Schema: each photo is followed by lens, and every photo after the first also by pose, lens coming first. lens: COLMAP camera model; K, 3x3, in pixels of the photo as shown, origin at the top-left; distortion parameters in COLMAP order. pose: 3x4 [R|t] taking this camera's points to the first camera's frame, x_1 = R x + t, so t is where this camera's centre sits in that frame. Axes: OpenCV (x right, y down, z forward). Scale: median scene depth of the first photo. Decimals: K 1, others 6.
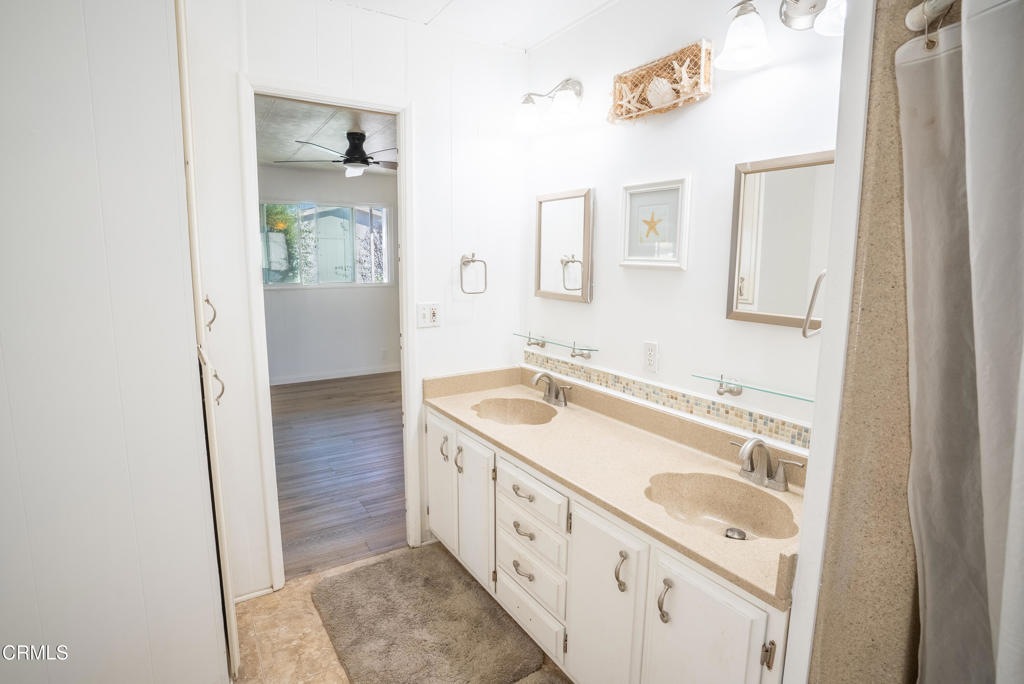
lens RADIAL K [[508.3, 0, 512.2], [0, 508.3, 338.8], [0, 0, 1]] dist [-0.042781, 0.001225]
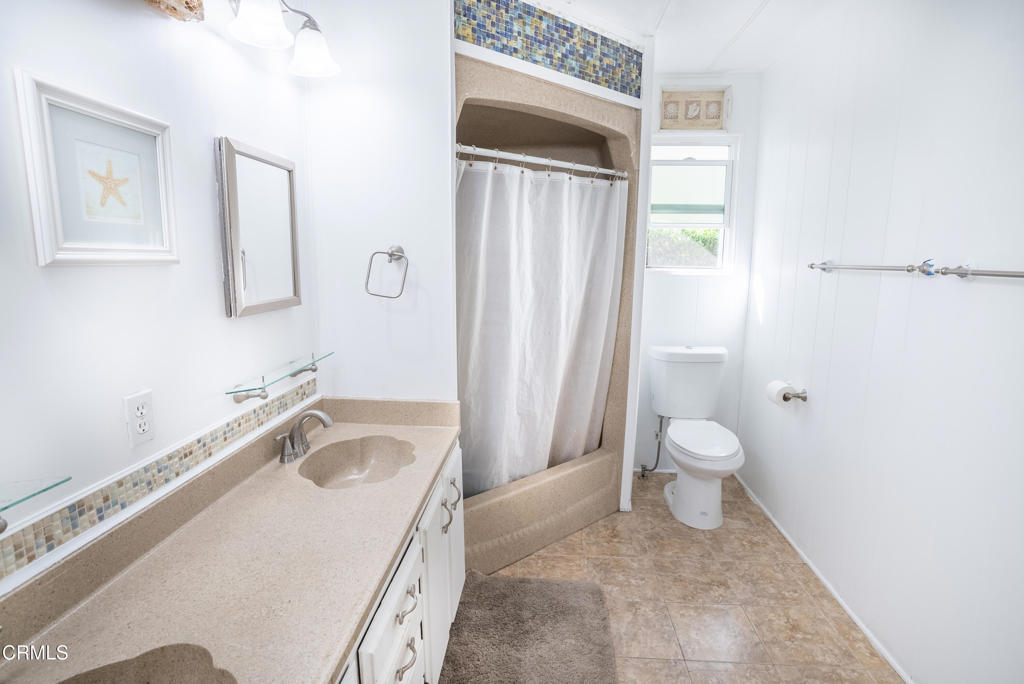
lens RADIAL K [[508.3, 0, 511.4], [0, 508.3, 342.6], [0, 0, 1]] dist [-0.042781, 0.001225]
pose [[-0.801386, -0.119246, 0.586141, -0.411093], [0.071879, 0.953626, 0.292284, -0.195027], [-0.593813, 0.276364, -0.755651, 1.240051]]
